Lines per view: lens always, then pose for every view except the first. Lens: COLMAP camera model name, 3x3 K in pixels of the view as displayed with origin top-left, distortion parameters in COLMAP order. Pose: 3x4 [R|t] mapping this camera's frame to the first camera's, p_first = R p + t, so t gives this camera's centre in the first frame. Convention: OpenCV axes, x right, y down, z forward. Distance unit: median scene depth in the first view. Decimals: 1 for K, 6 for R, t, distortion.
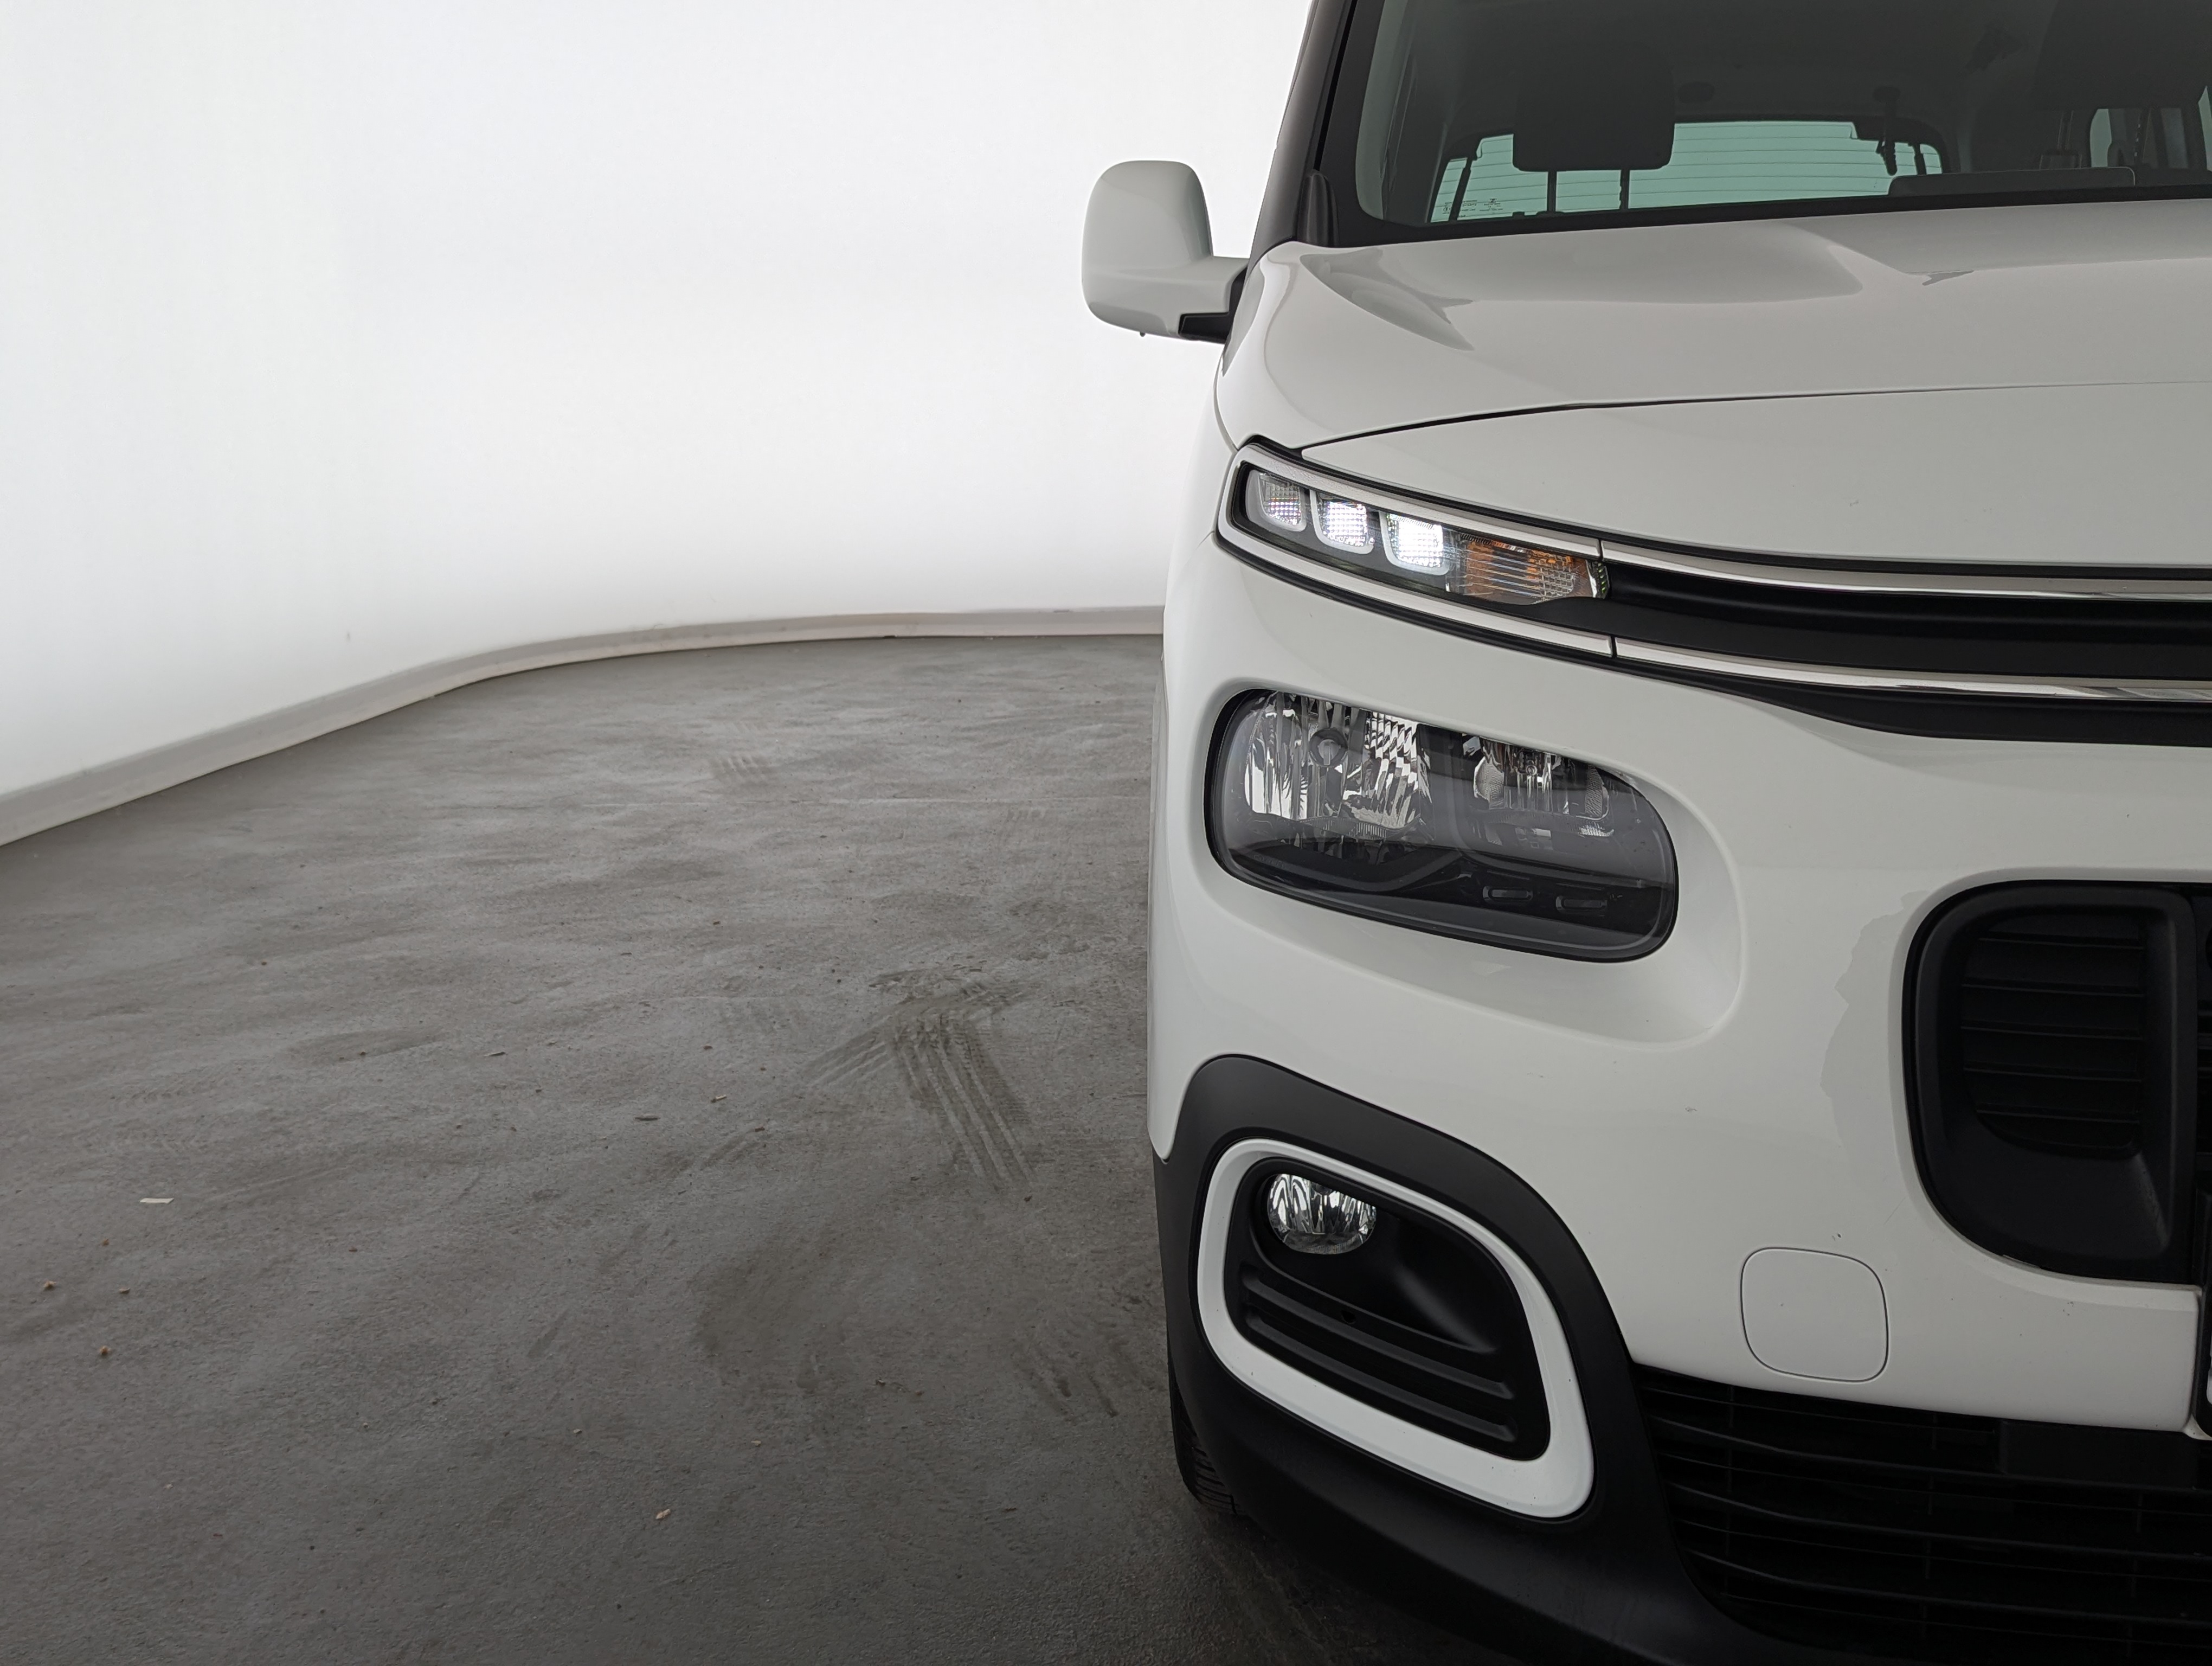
lens RADIAL K [[2437.6, 0, 1057.7], [0, 2437.6, 832.3], [0, 0, 1]] dist [0.020198, 0.019670]
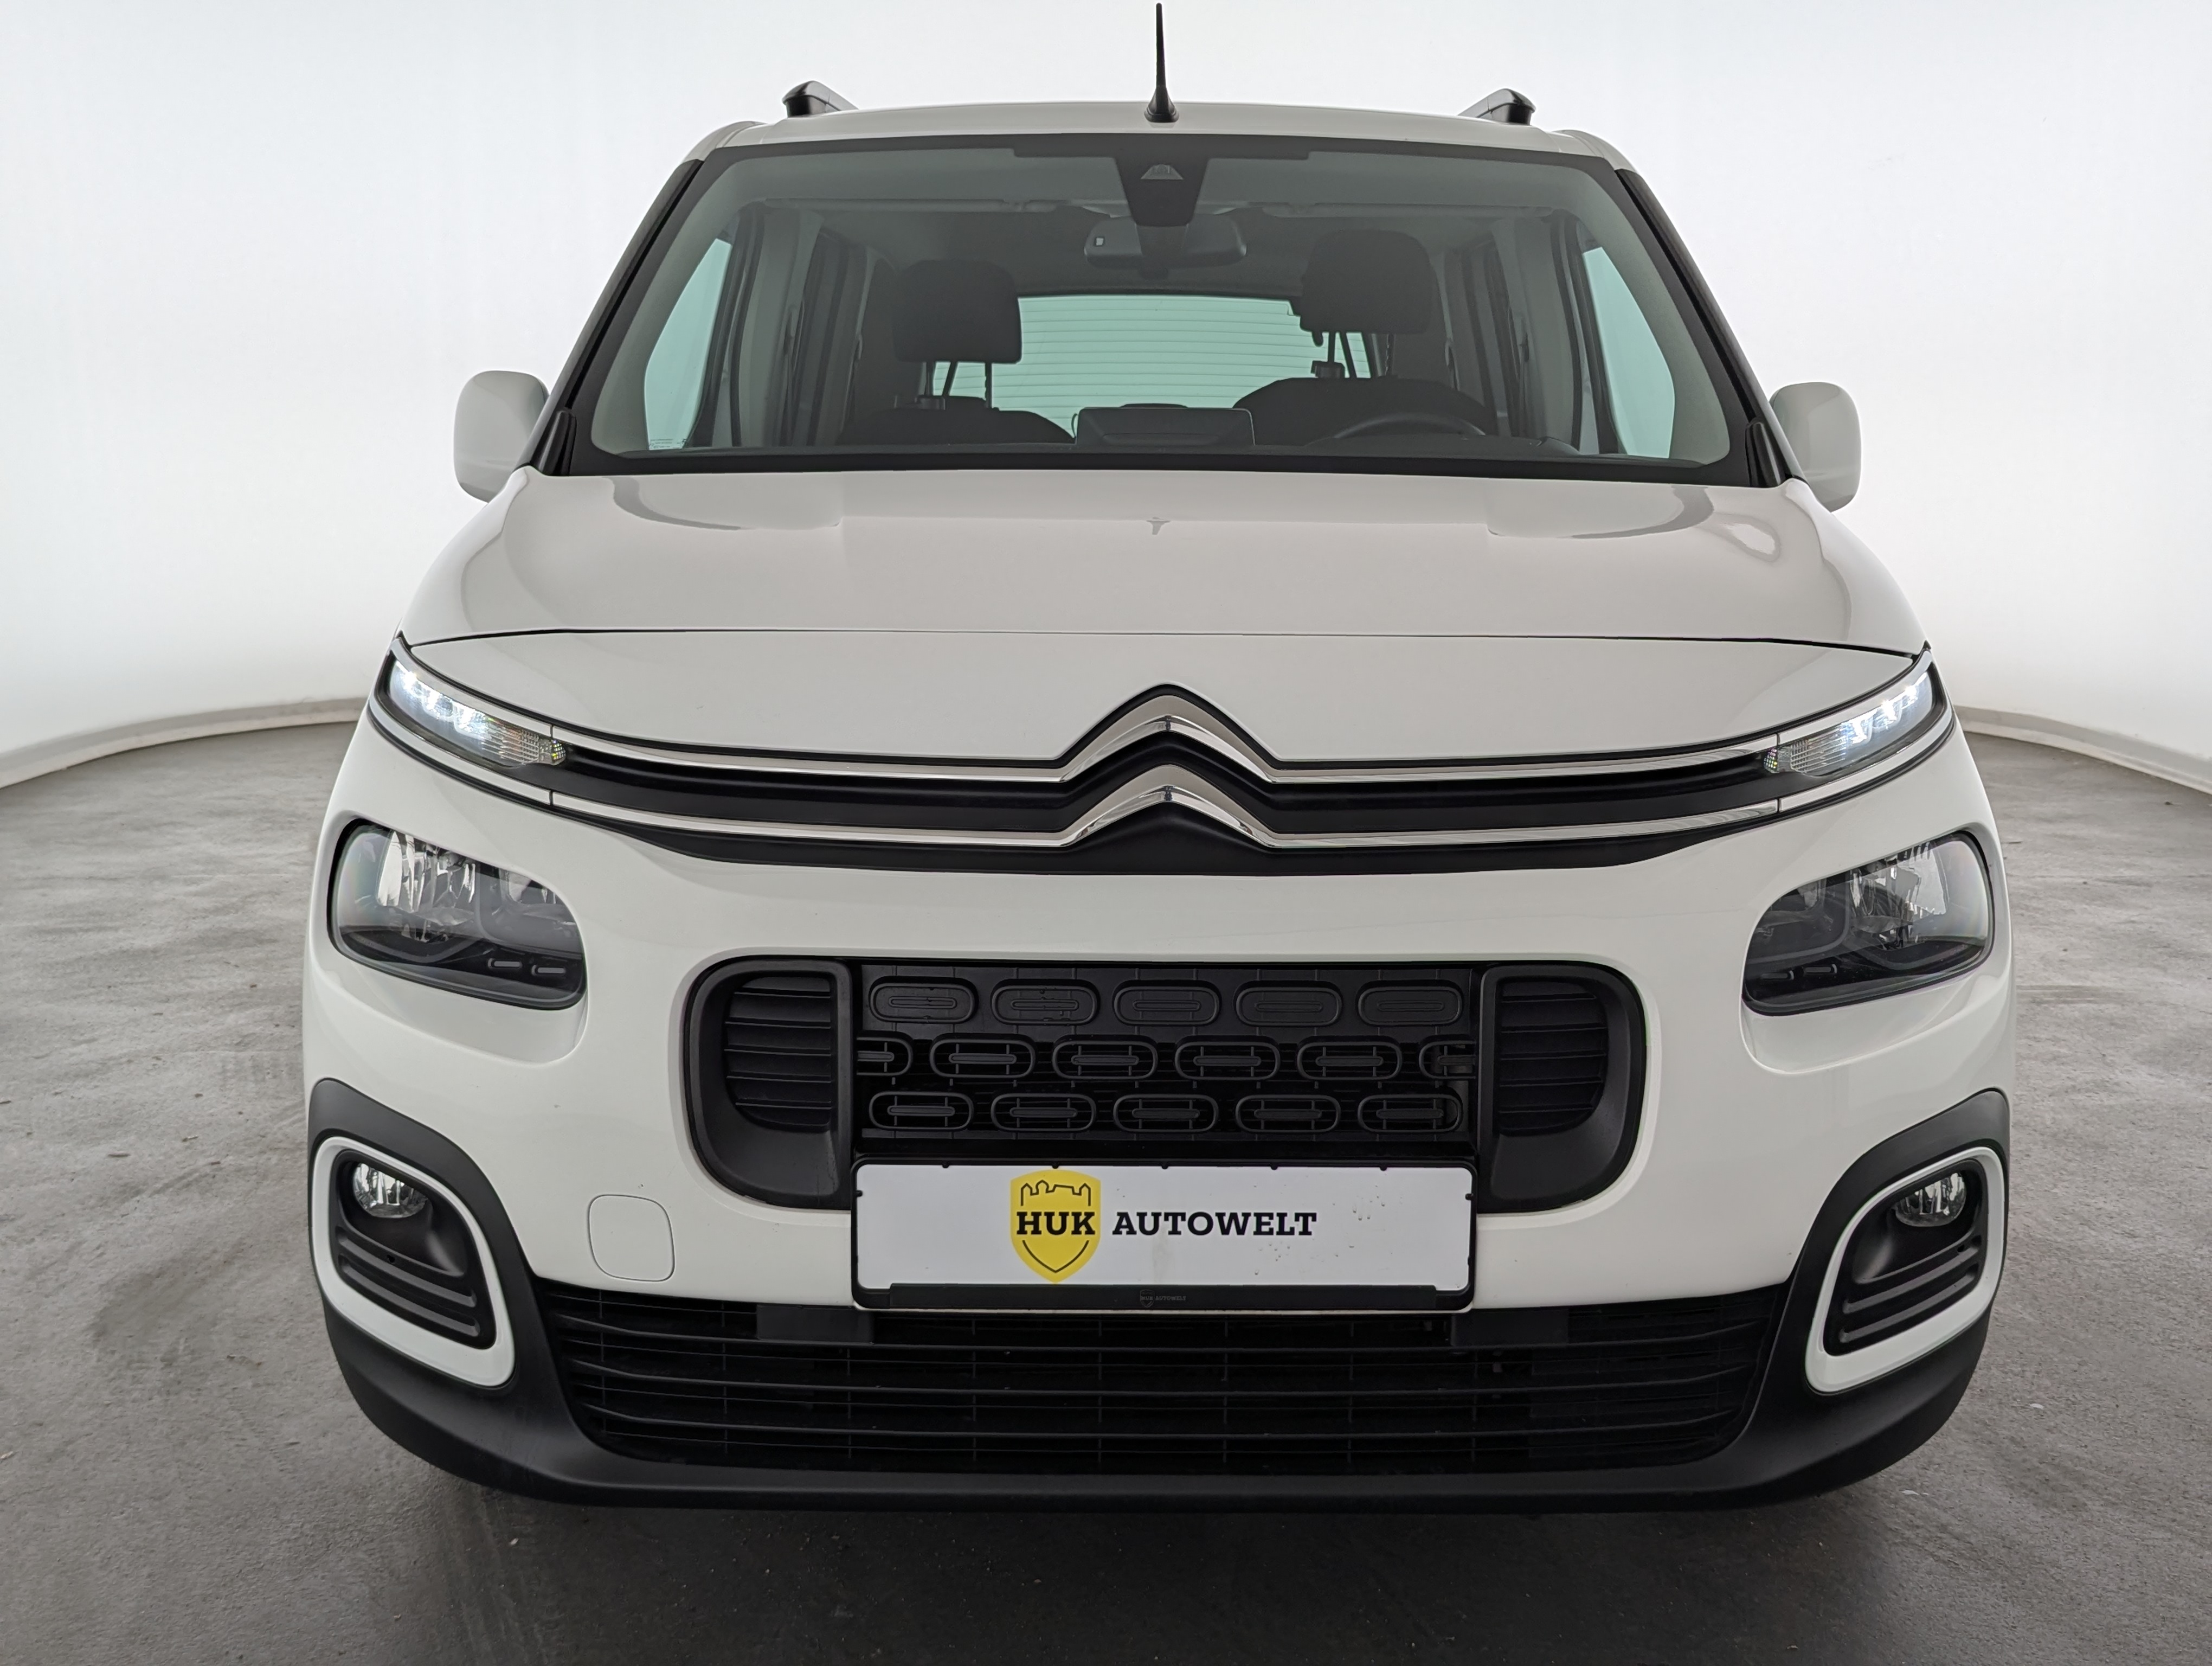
lens RADIAL K [[2341.9, 0, 1094.8], [0, 2341.9, 790.4], [0, 0, 1]] dist [-0.024332, 0.011187]
pose [[0.989289, 0.006771, 0.145815, 0.124514], [-0.000187, 0.998982, -0.045120, -0.005785], [-0.145972, 0.044609, 0.988282, -0.165036]]
